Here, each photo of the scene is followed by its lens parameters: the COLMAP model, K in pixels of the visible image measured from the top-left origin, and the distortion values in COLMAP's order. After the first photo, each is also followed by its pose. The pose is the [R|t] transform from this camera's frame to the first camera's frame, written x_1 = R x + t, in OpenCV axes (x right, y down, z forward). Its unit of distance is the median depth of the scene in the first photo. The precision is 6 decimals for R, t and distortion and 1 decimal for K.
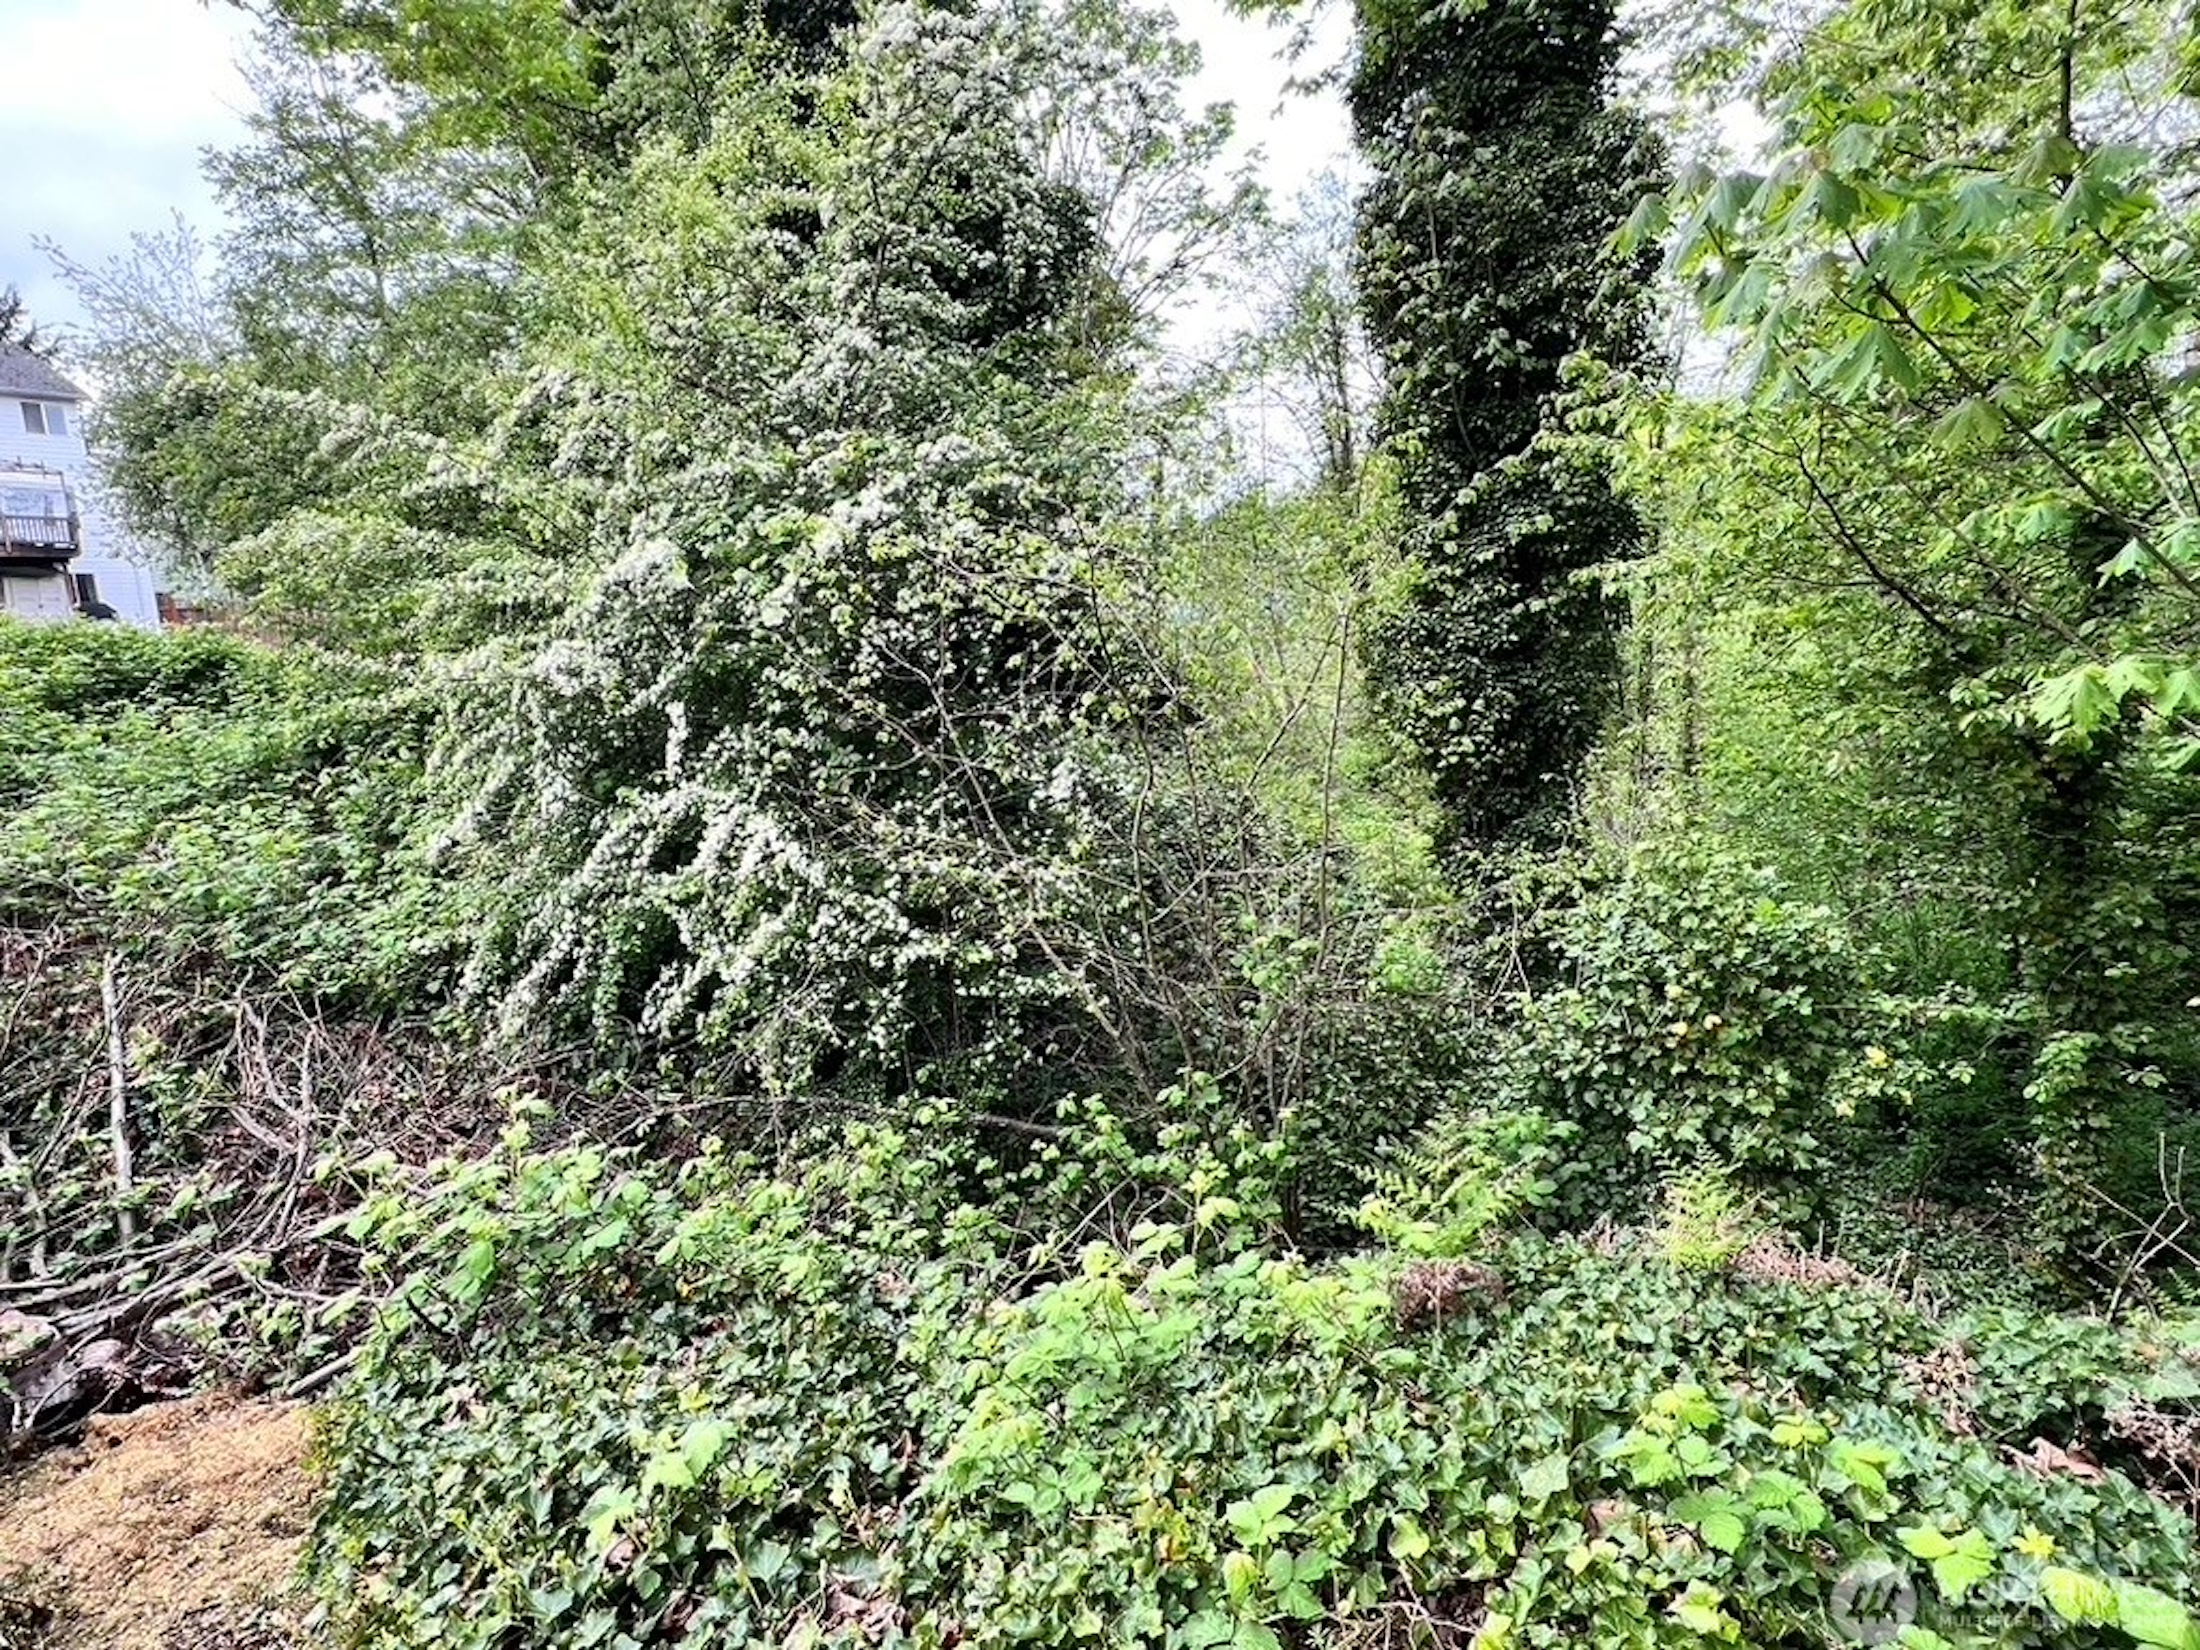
lens RADIAL K [[1217.7, 0, 1100.0], [0, 1217.7, 825.0], [0, 0, 1]] dist [0.001127, 0.000492]
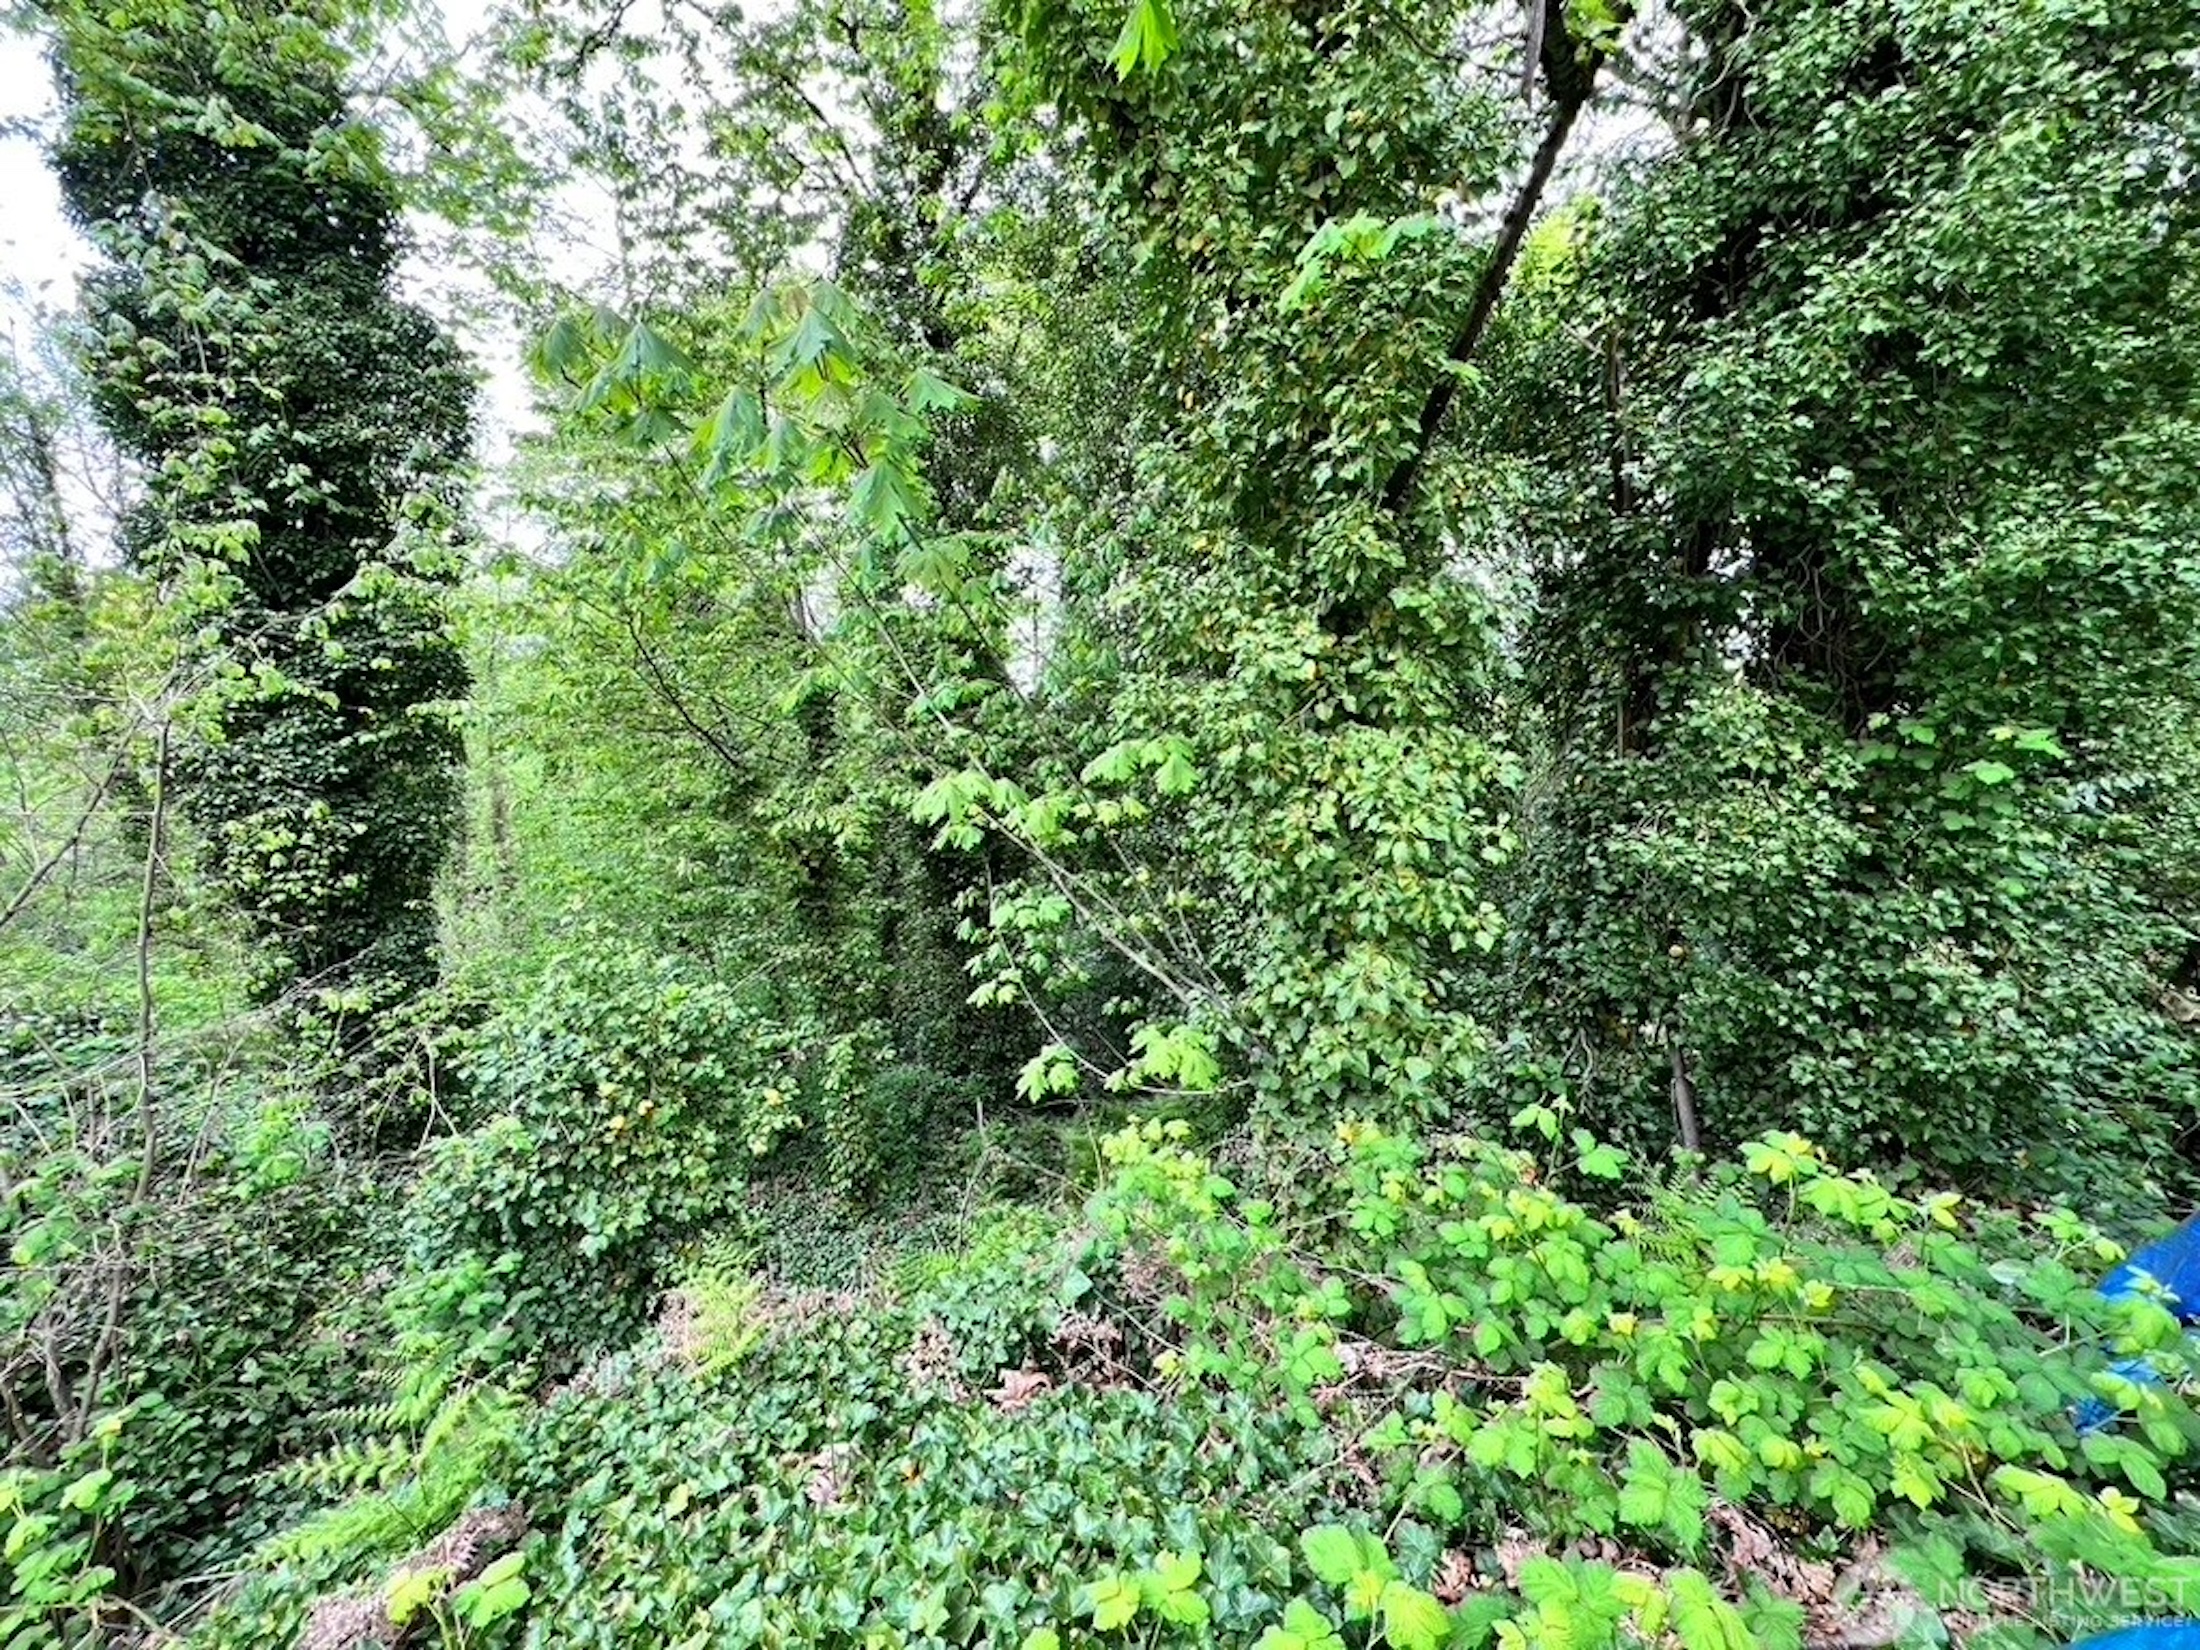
lens RADIAL K [[937.8, 0, 1098.9], [0, 937.8, 817.4], [0, 0, 1]] dist [-0.001059, 0.000093]
pose [[0.518271, -0.036545, 0.854435, 0.000285], [0.130135, 0.990822, -0.036558, -0.012685], [-0.845257, 0.130139, 0.518270, 0.169144]]
